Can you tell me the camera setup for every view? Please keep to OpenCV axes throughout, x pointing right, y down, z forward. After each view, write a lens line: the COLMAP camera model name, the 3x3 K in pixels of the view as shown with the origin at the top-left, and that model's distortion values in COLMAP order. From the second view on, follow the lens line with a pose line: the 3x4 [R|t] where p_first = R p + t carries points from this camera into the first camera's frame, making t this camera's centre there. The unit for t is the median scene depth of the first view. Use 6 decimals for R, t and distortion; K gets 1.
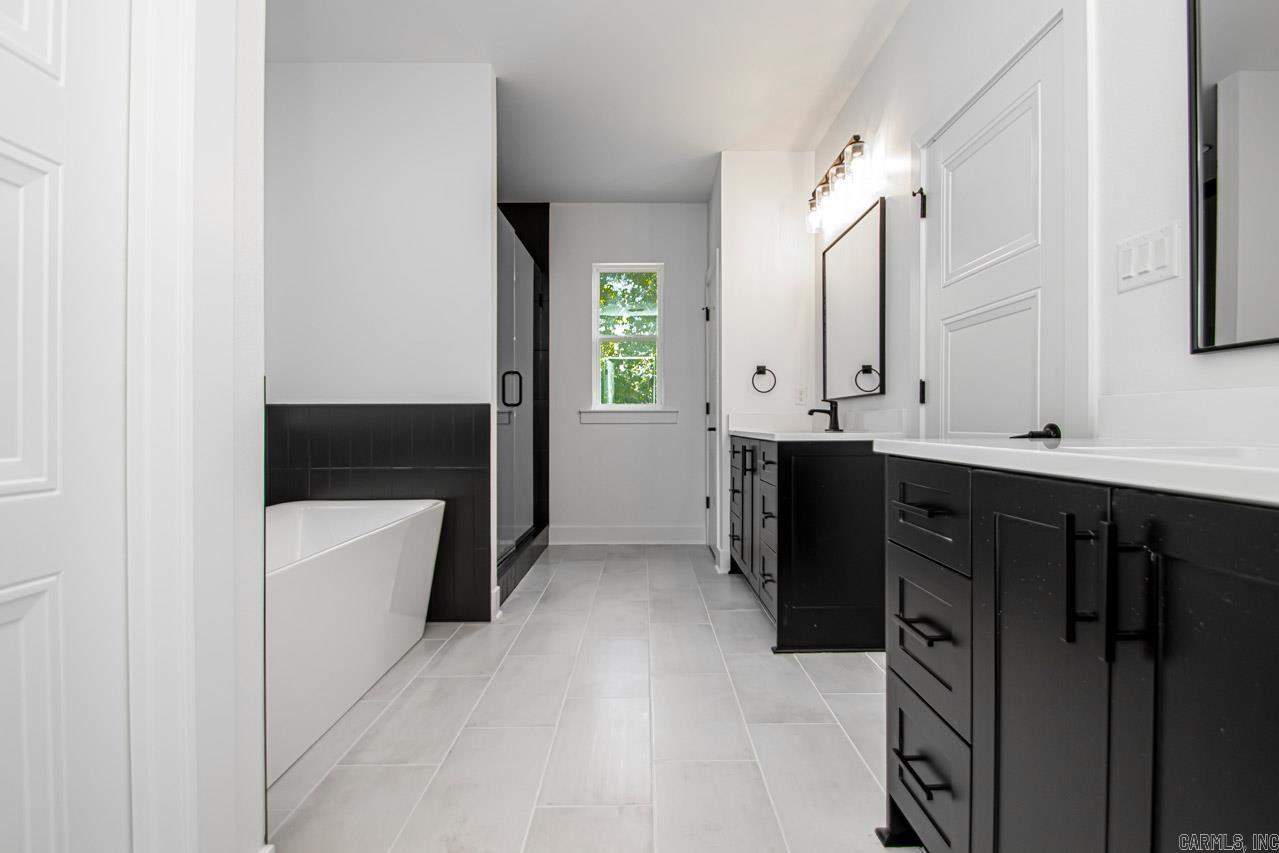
lens RADIAL K [[611.5, 0, 654.2], [0, 611.5, 422.8], [0, 0, 1]] dist [0.008130, -0.013857]
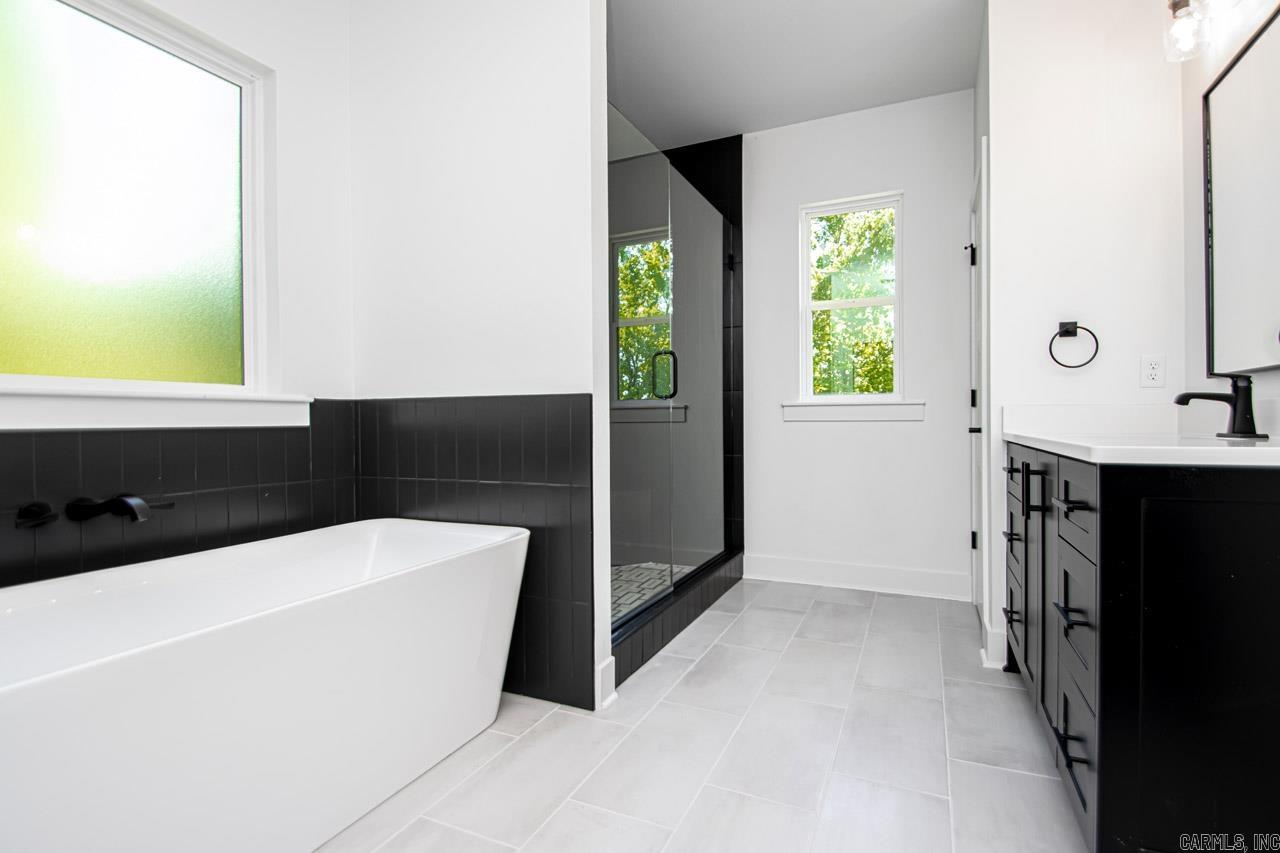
lens RADIAL K [[612.0, 0, 651.8], [0, 612.0, 420.2], [0, 0, 1]] dist [0.008130, -0.013857]
pose [[0.905828, -0.001380, -0.423644, 0.079084], [0.002109, 0.999997, 0.001251, -0.001673], [0.423641, -0.002026, 0.905828, 0.382981]]
